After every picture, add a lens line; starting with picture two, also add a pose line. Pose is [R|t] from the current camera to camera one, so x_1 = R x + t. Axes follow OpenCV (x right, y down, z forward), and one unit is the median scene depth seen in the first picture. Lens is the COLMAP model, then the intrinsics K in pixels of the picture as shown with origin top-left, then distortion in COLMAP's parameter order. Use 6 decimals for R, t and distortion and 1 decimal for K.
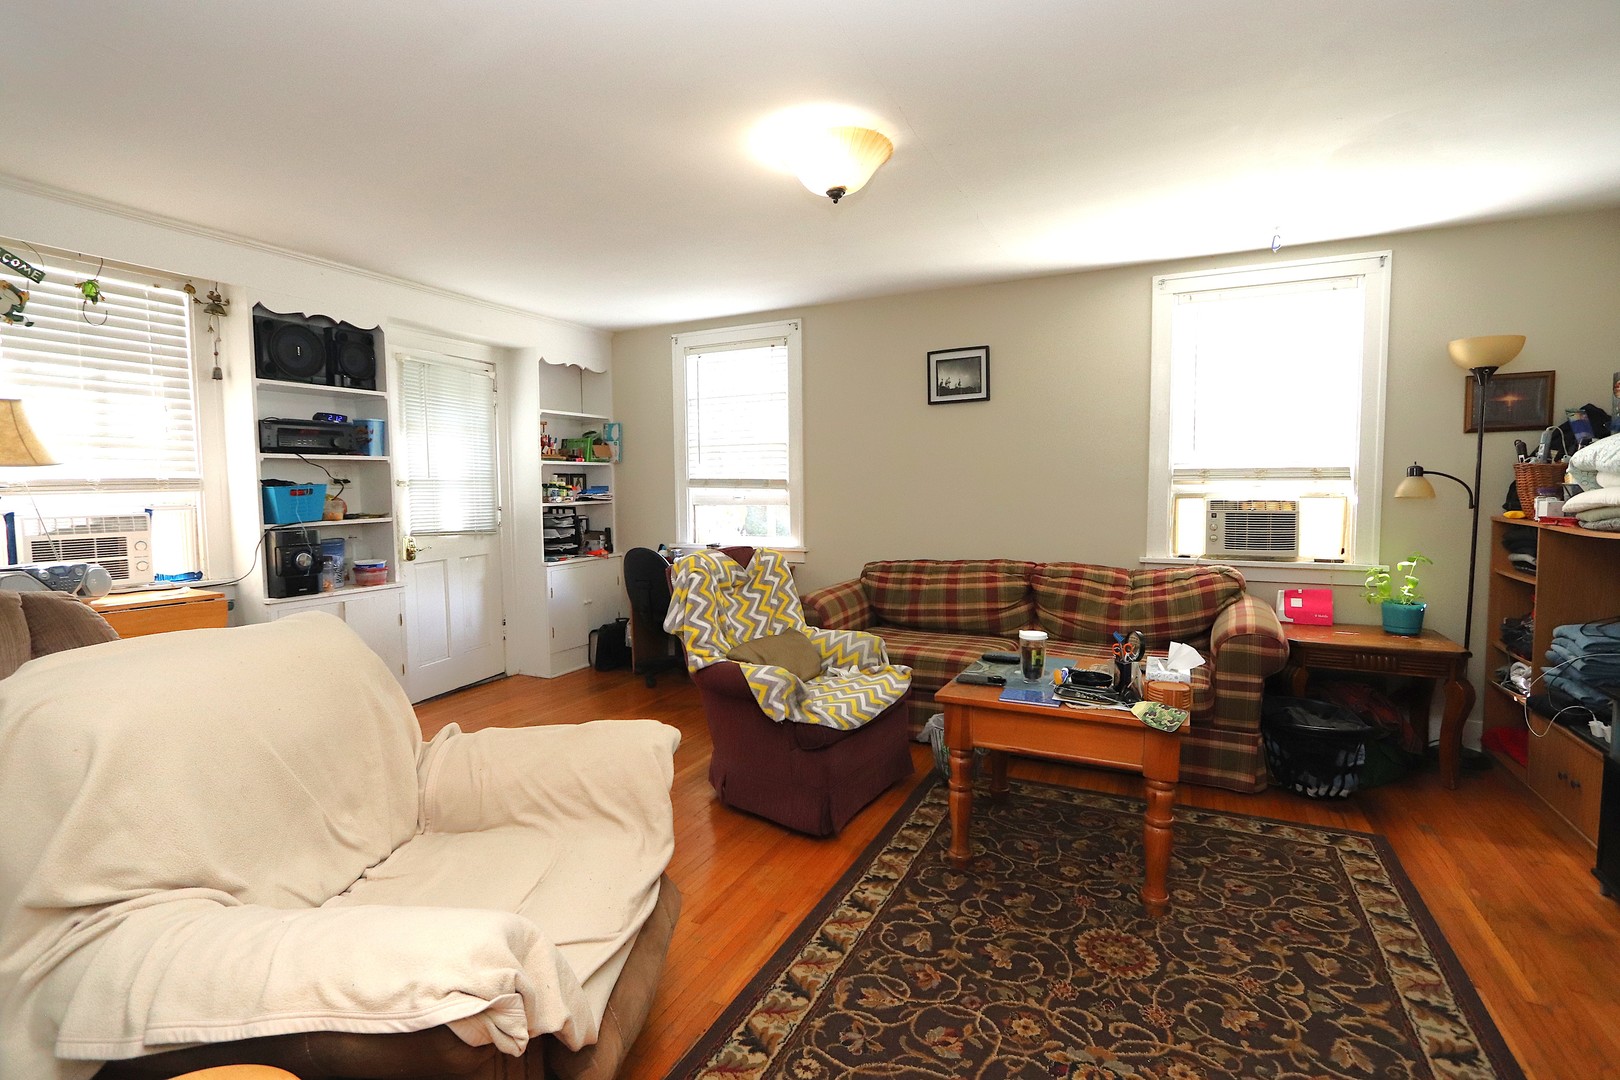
lens RADIAL K [[760.7, 0, 820.4], [0, 760.7, 538.2], [0, 0, 1]] dist [-0.026657, 0.000126]
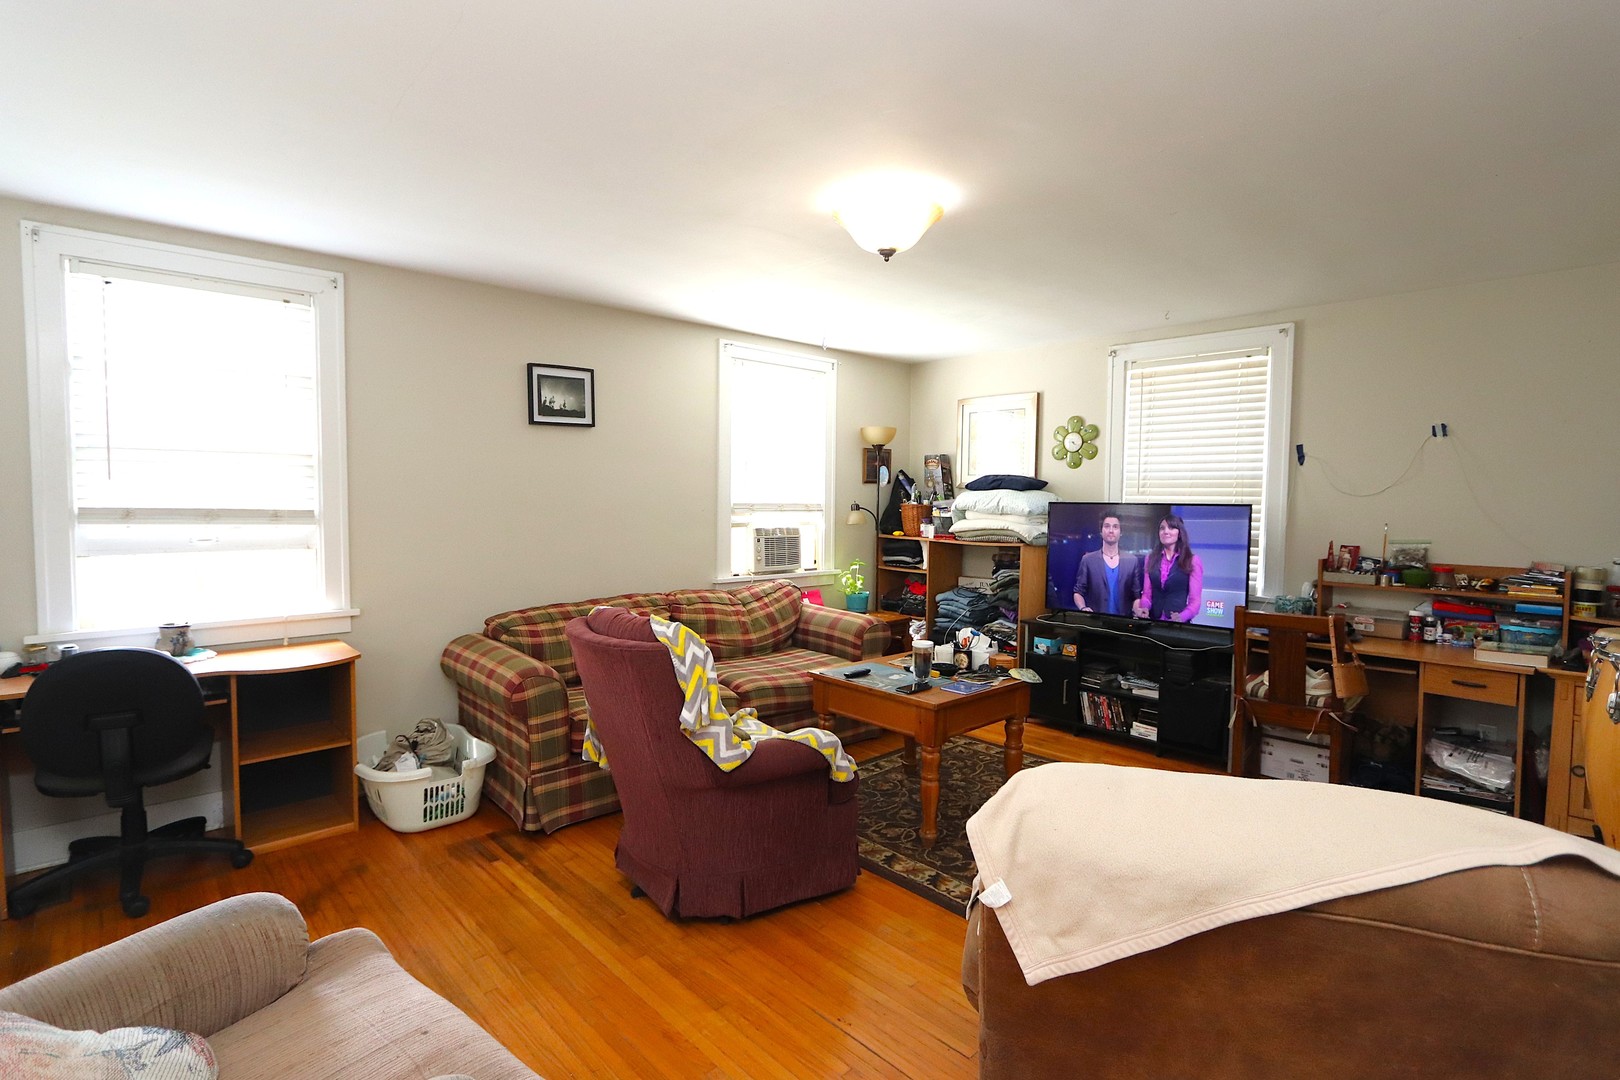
lens RADIAL K [[760.7, 0, 820.4], [0, 760.7, 538.2], [0, 0, 1]] dist [-0.026657, 0.000126]
pose [[0.352747, -0.037640, 0.934961, -0.613066], [0.051323, 0.998465, 0.020833, -0.053895], [-0.934310, 0.040636, 0.354137, 0.445474]]
